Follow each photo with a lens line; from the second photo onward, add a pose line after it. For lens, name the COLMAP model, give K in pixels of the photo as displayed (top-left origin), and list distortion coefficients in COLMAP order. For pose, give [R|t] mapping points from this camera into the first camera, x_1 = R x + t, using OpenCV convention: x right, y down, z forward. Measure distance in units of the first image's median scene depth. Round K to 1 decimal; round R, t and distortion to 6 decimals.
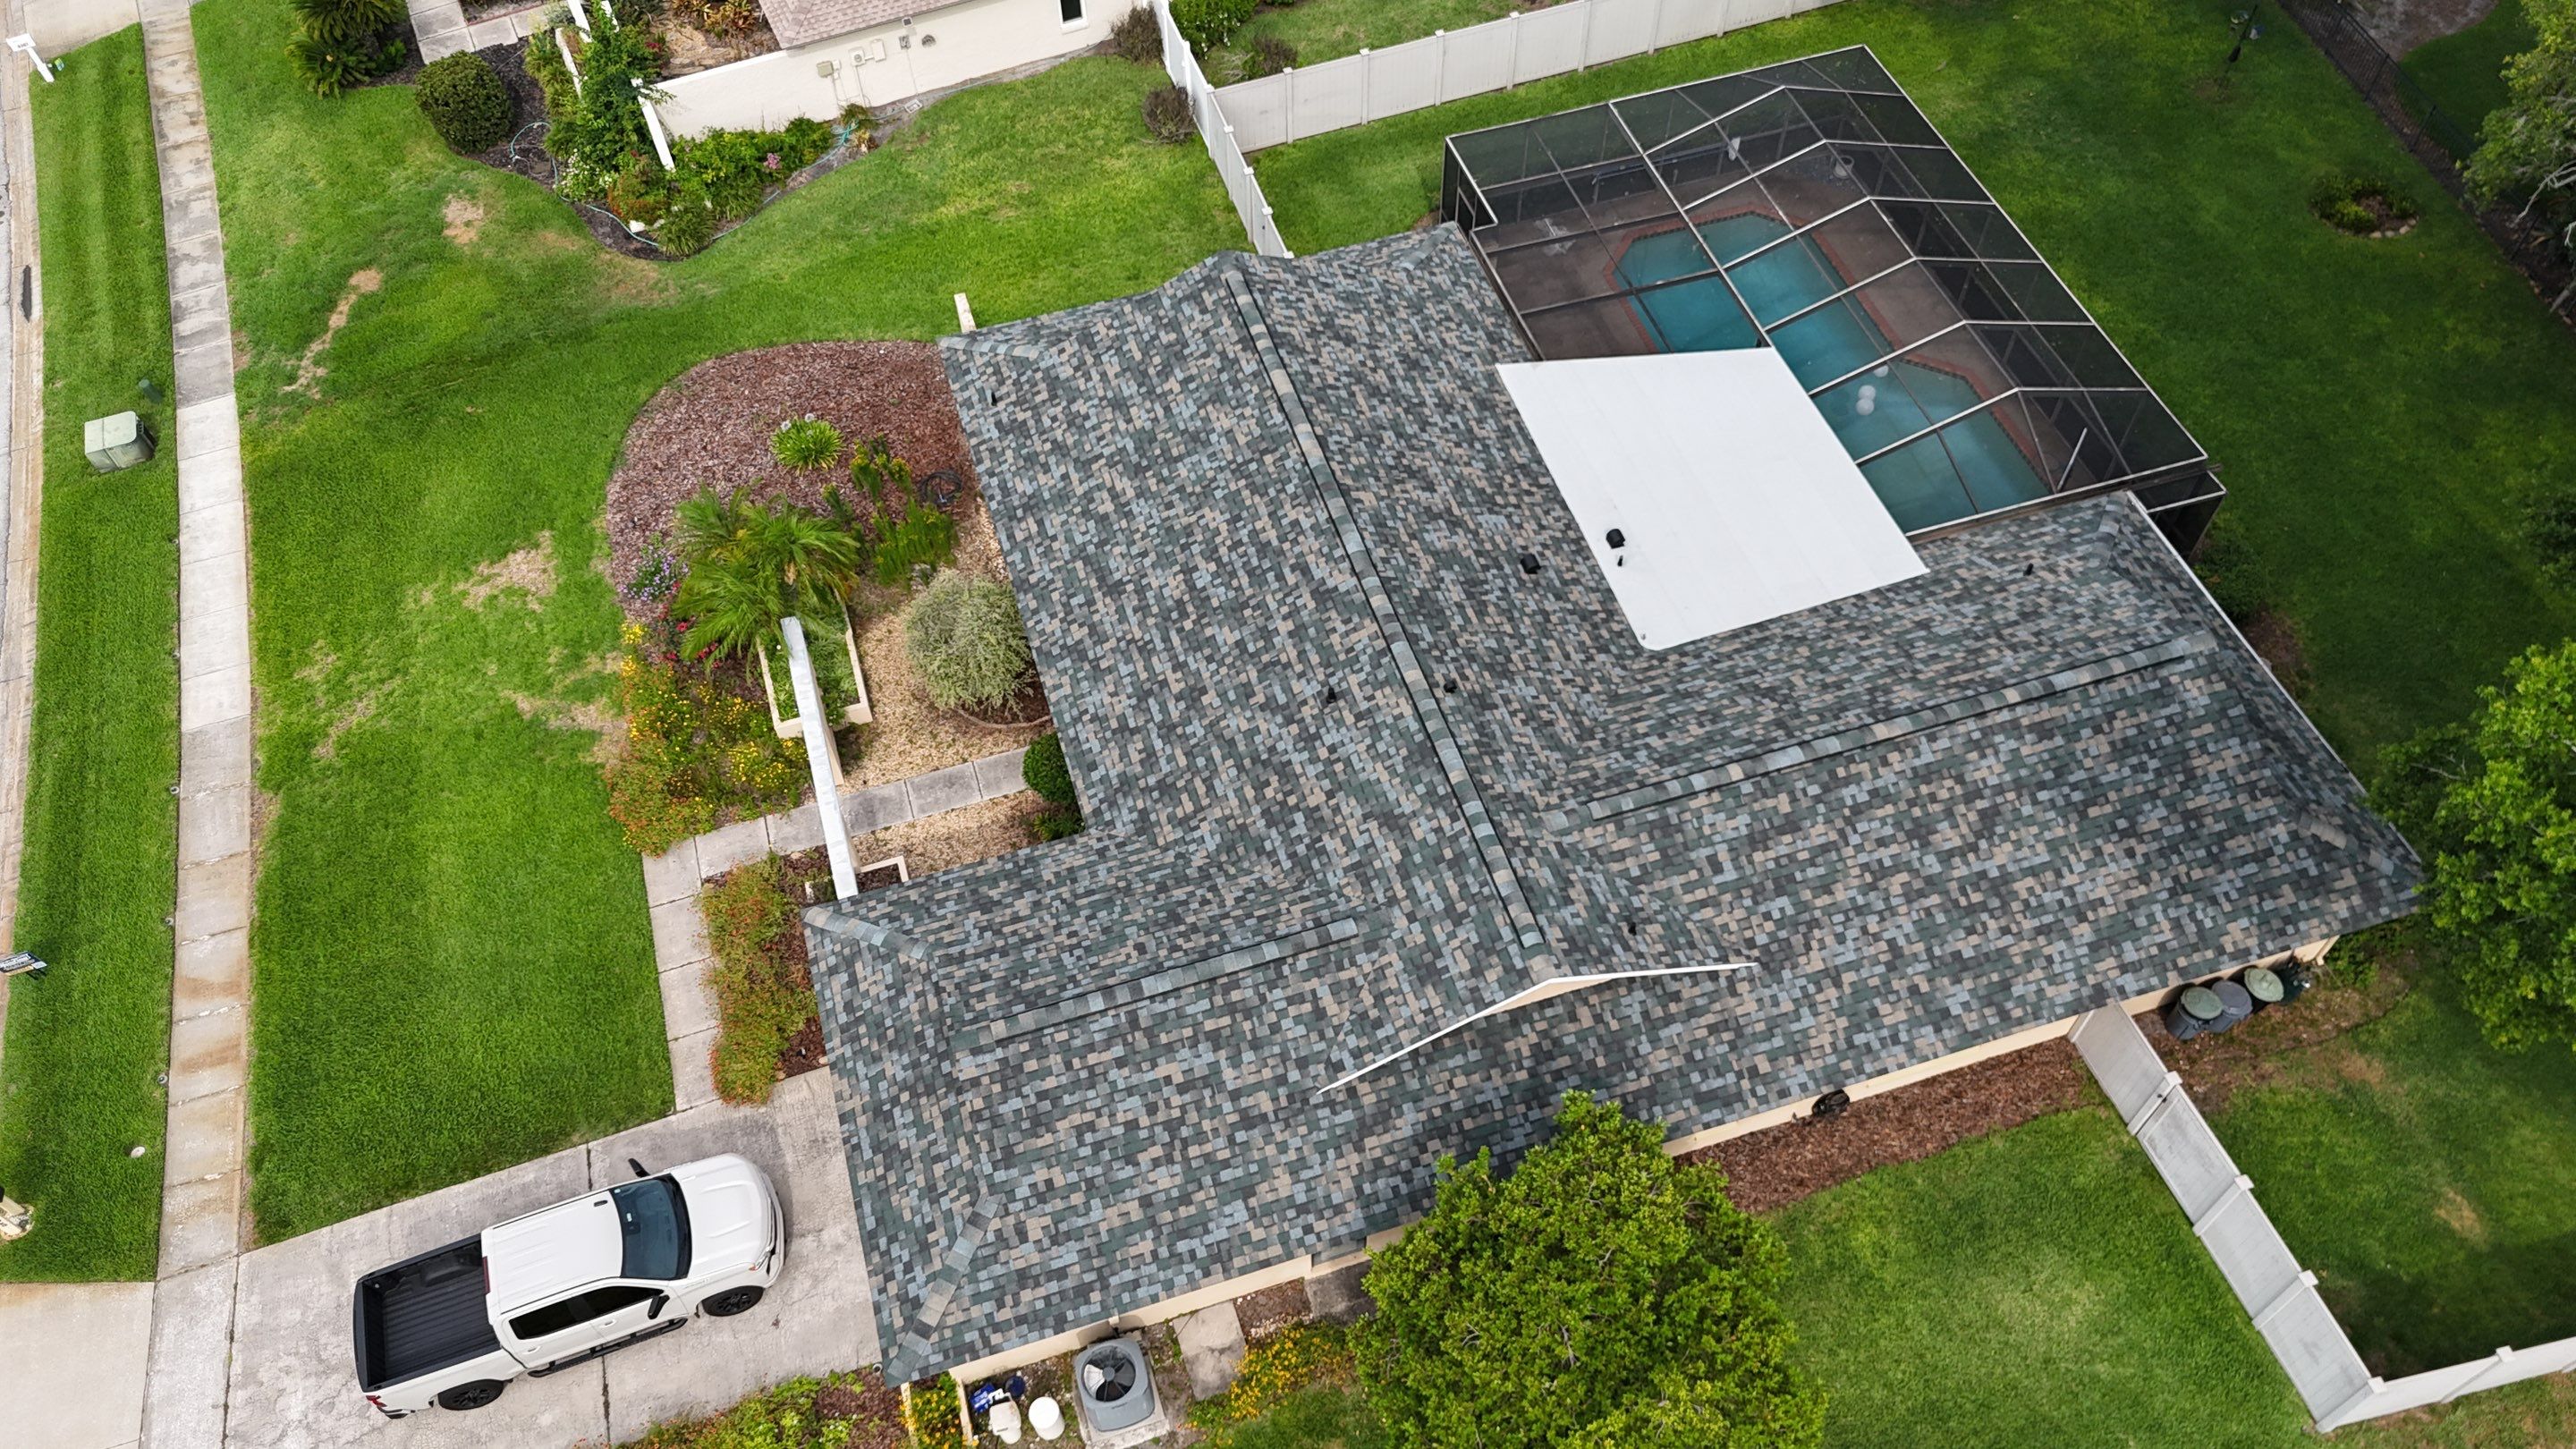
lens RADIAL K [[1890.4, 0, 1280.2], [0, 1890.4, 723.4], [0, 0, 1]] dist [0.080883, -0.089096]
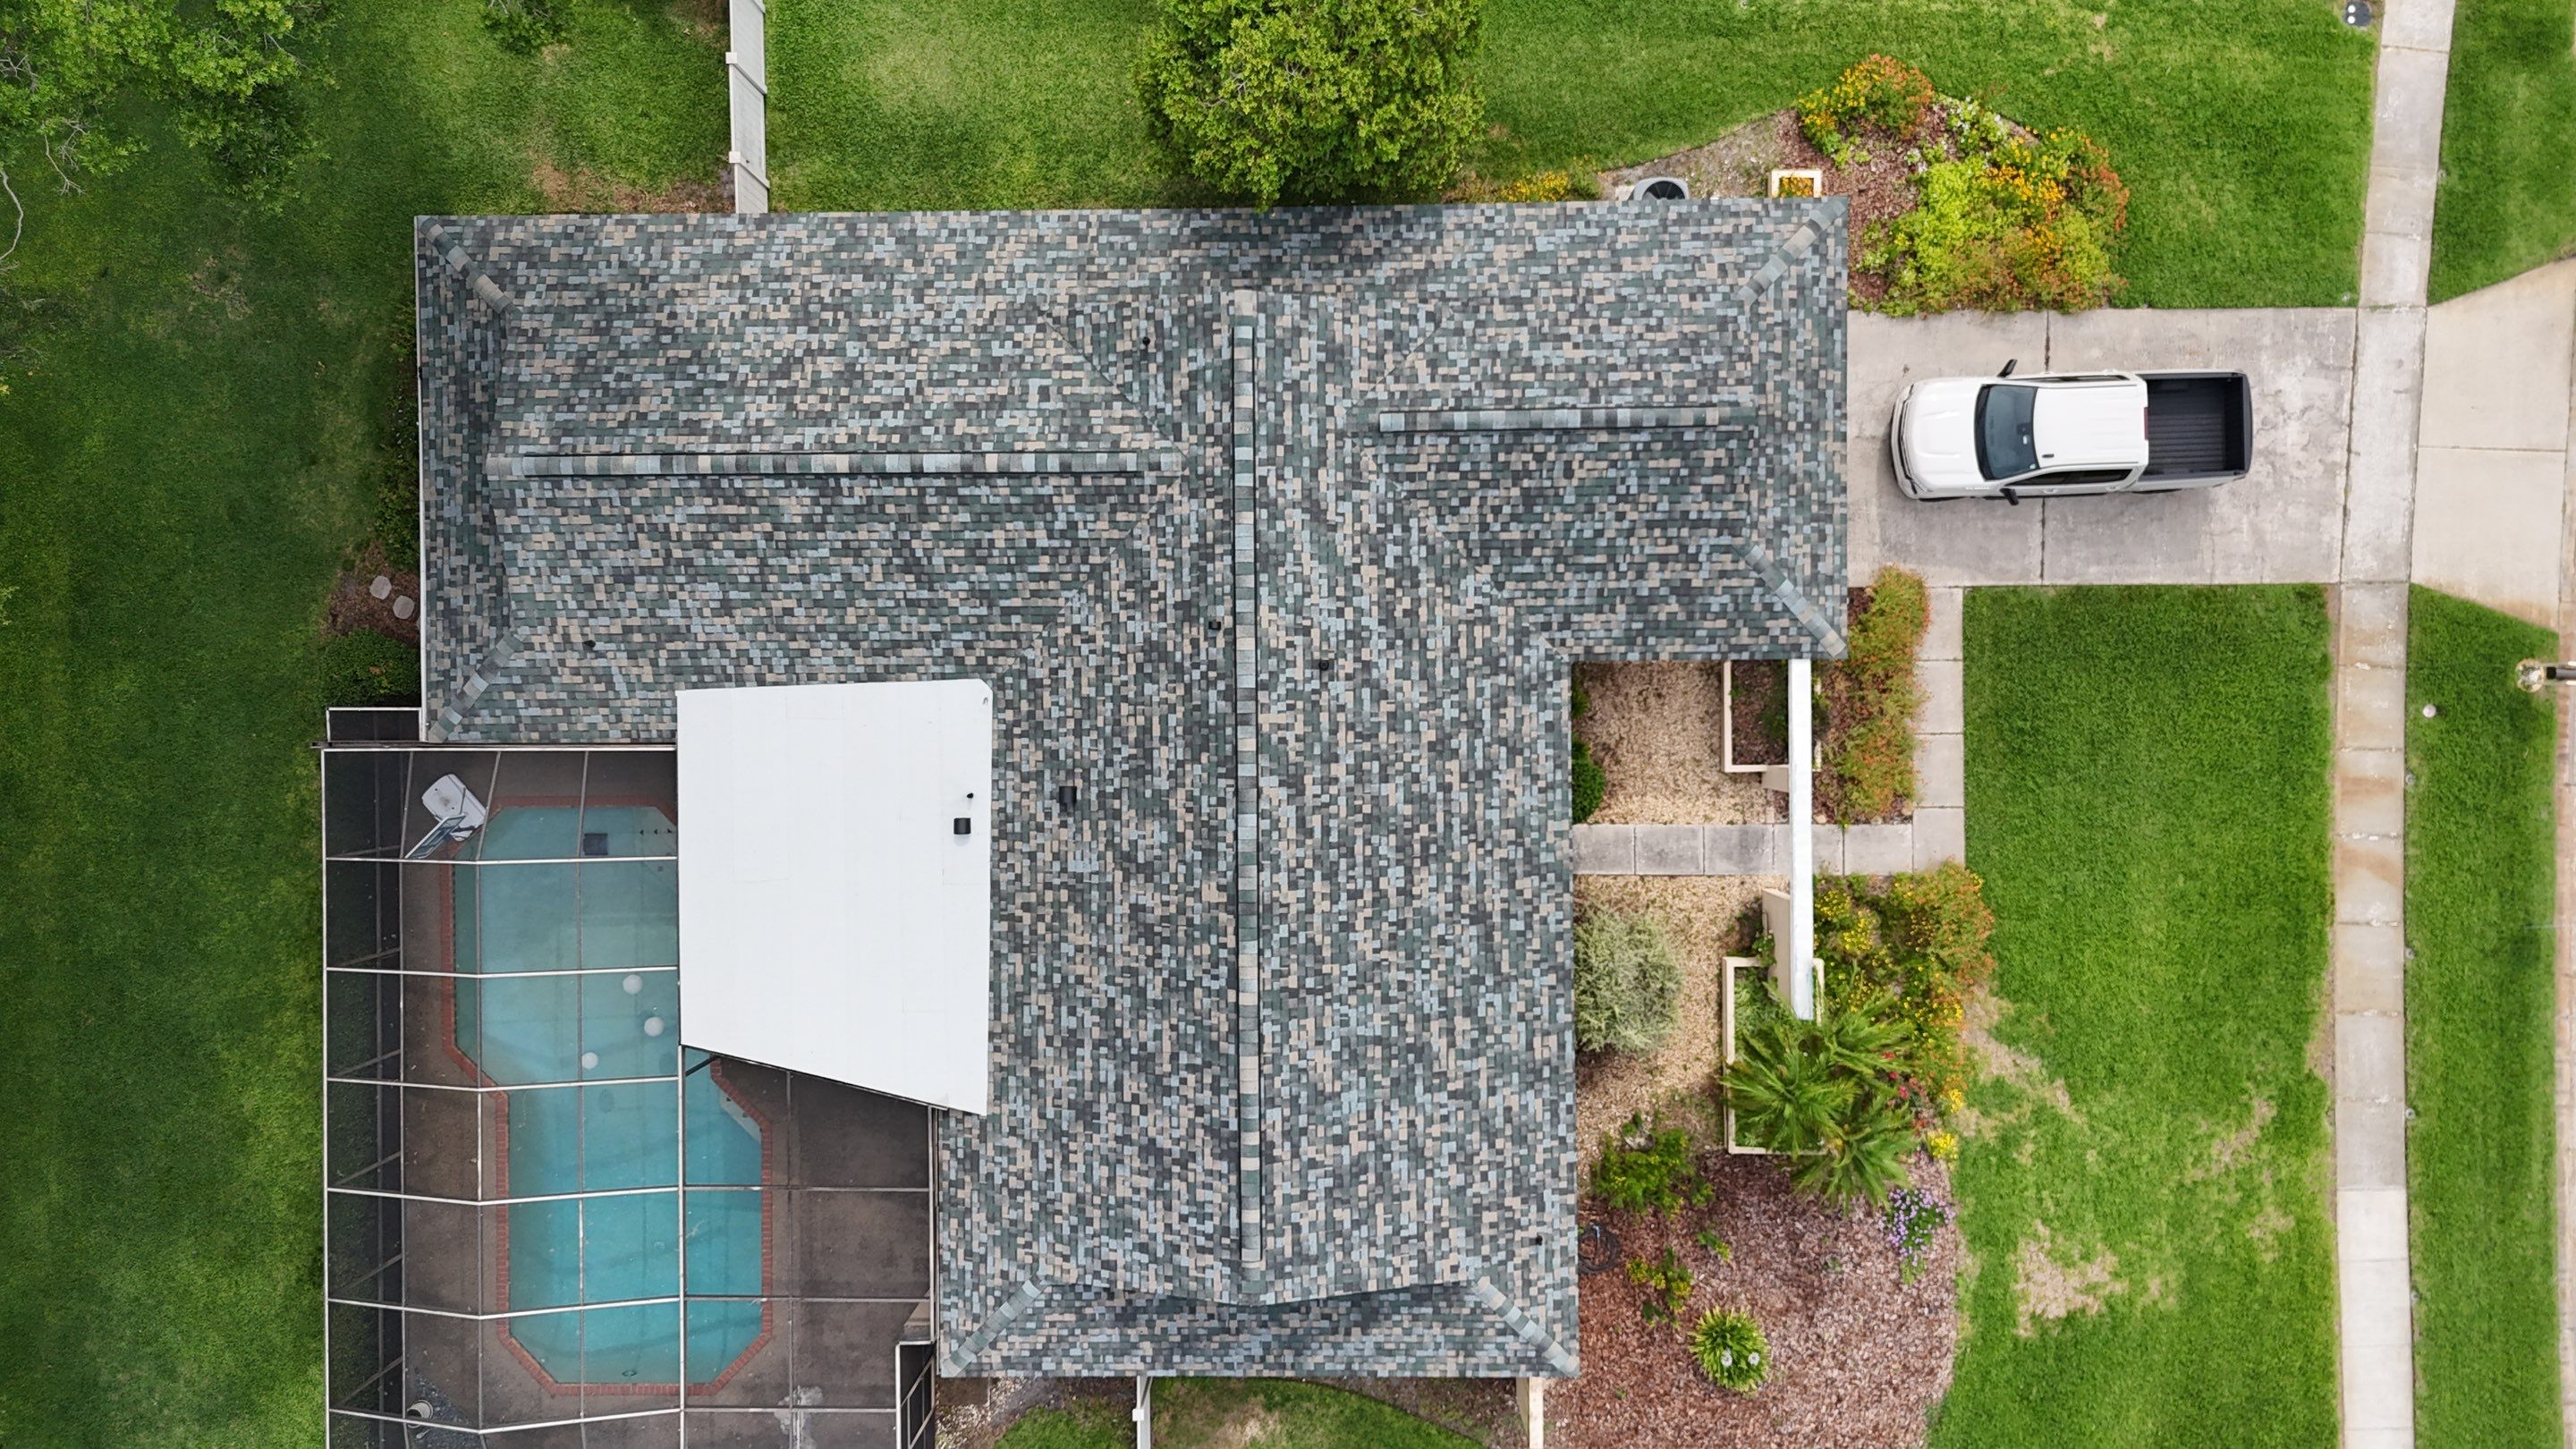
lens RADIAL K [[1890.4, 0, 1285.0], [0, 1890.4, 721.2], [0, 0, 1]] dist [0.080883, -0.089096]
pose [[-0.955419, -0.292055, 0.043337, -0.005850], [0.263319, -0.776458, 0.572517, -0.622384], [-0.133557, 0.558405, 0.818747, 0.180254]]
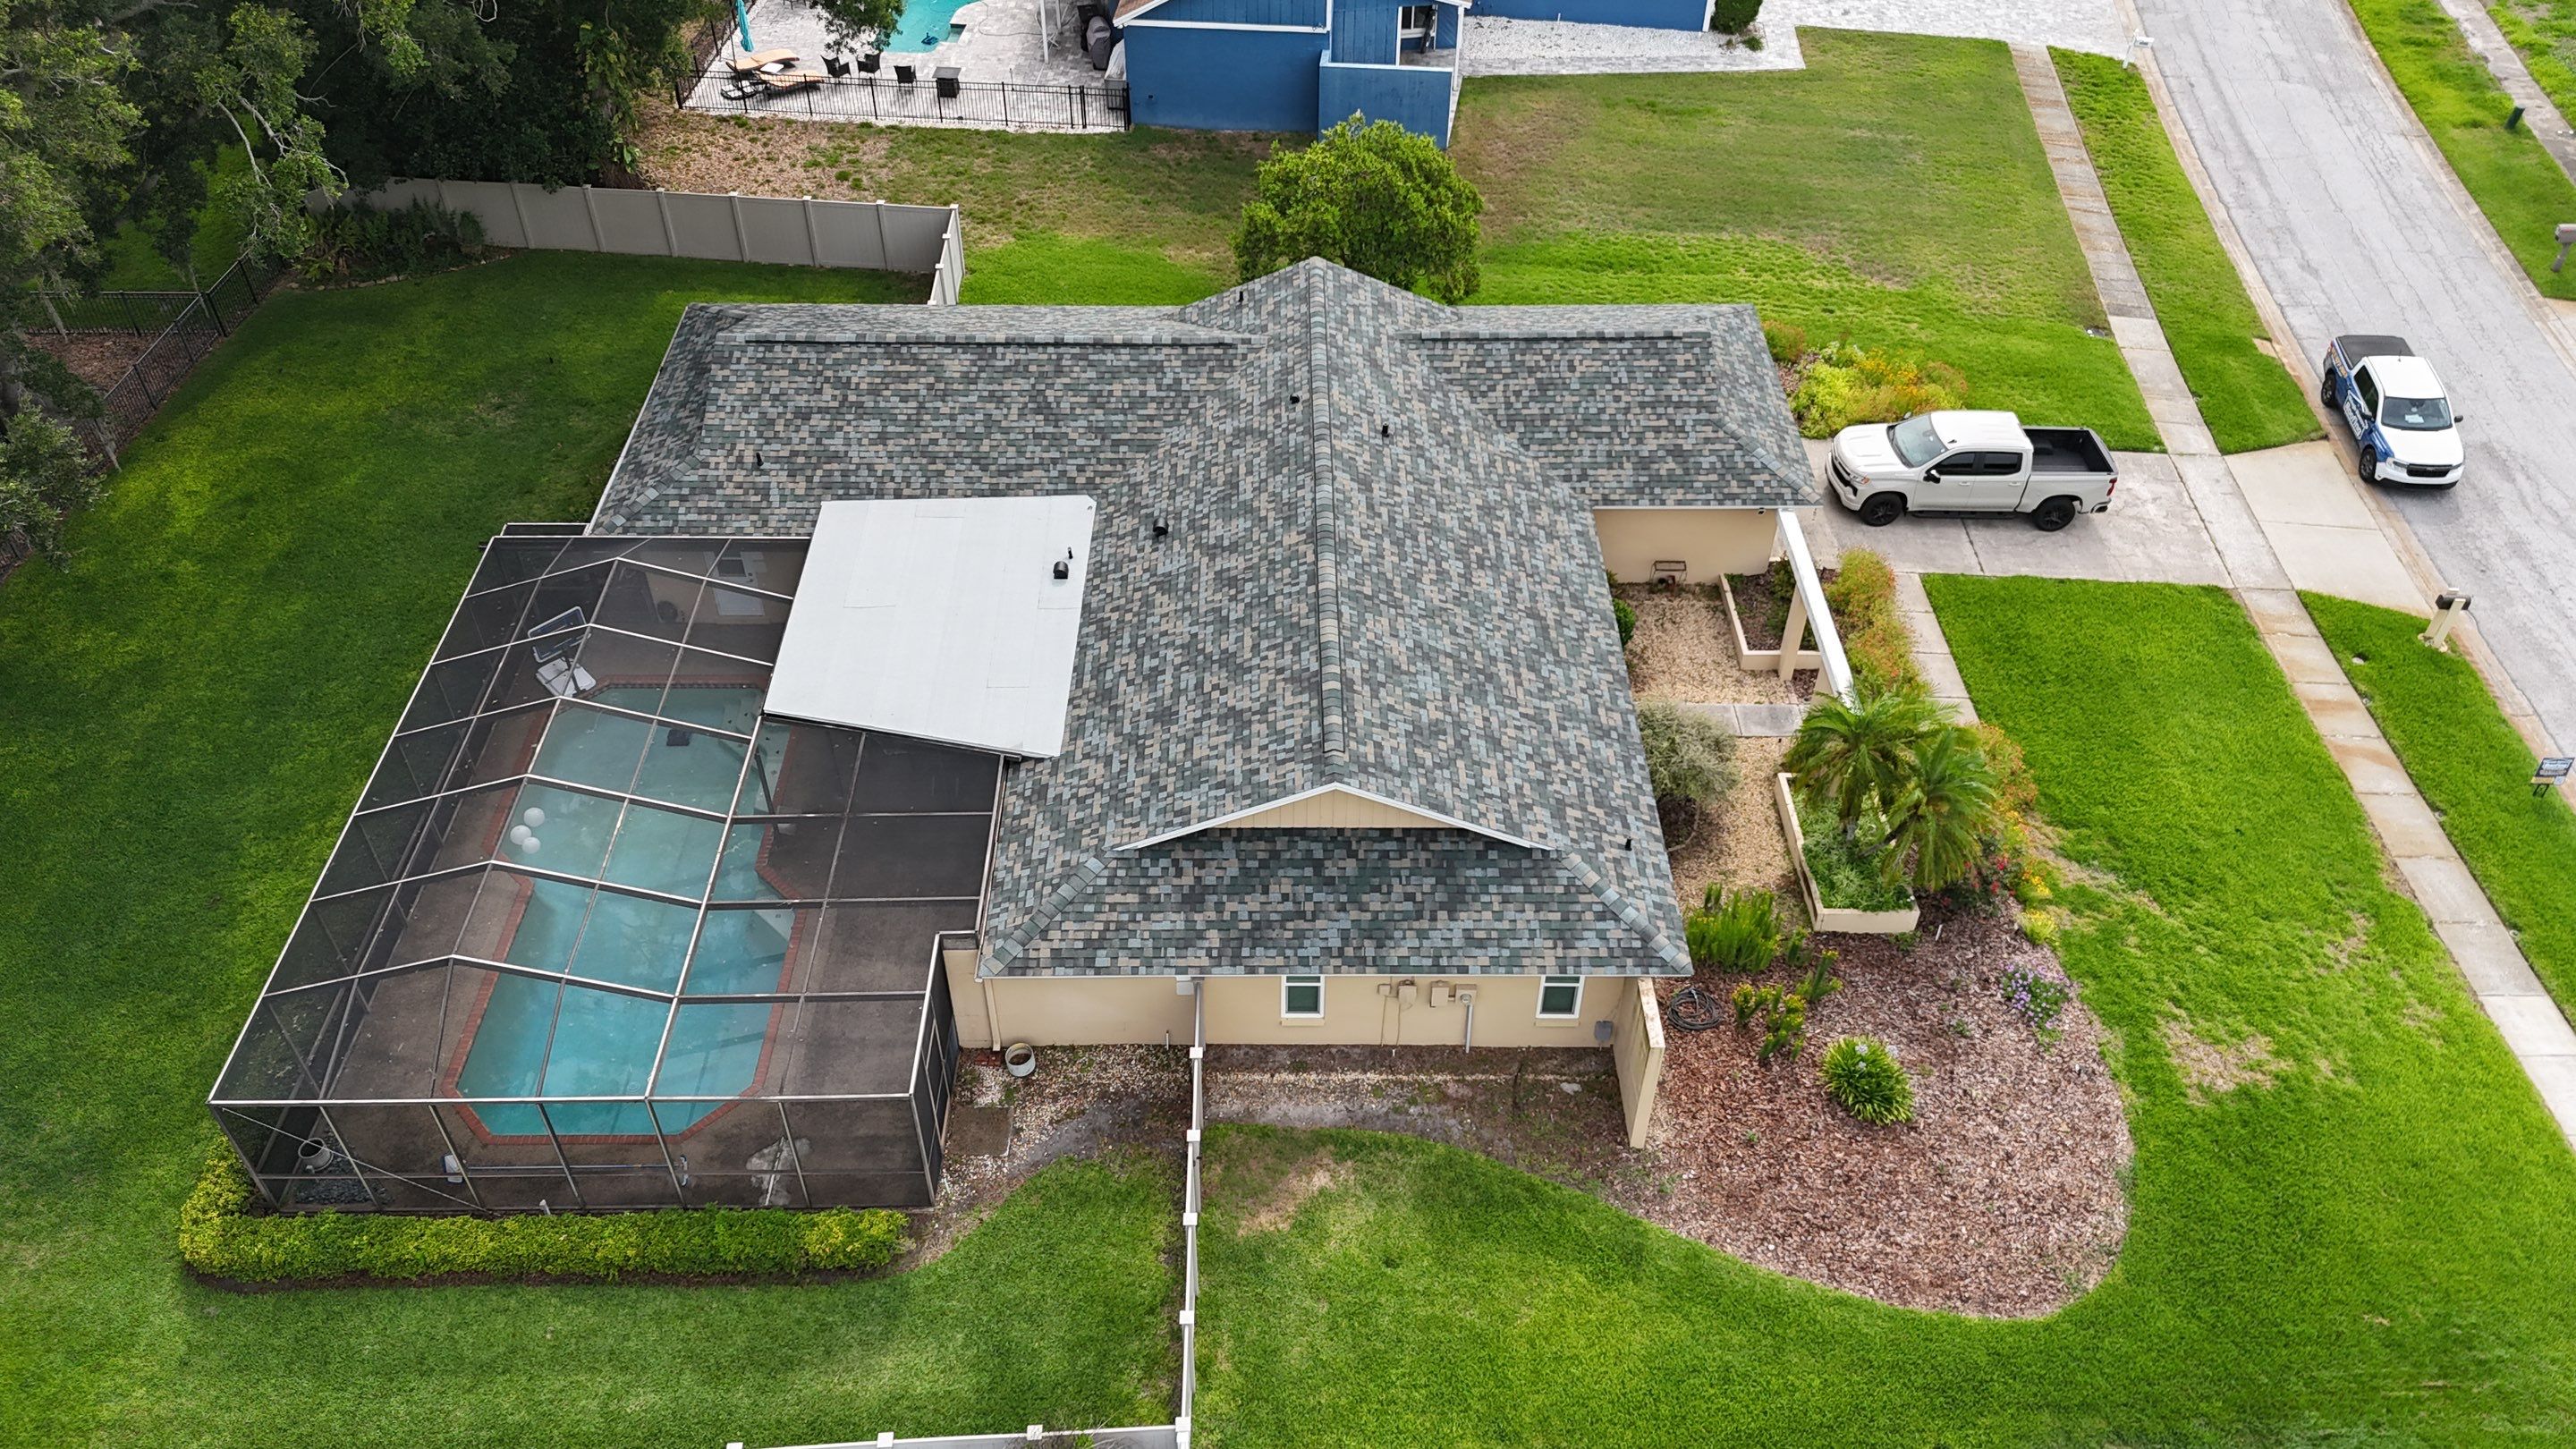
lens RADIAL K [[1890.4, 0, 1287.7], [0, 1890.4, 731.9], [0, 0, 1]] dist [0.080883, -0.089096]
pose [[-0.956284, -0.185145, 0.226367, -0.223135], [0.245731, -0.089074, 0.965237, -1.215493], [-0.158545, 0.978666, 0.130676, 1.028926]]
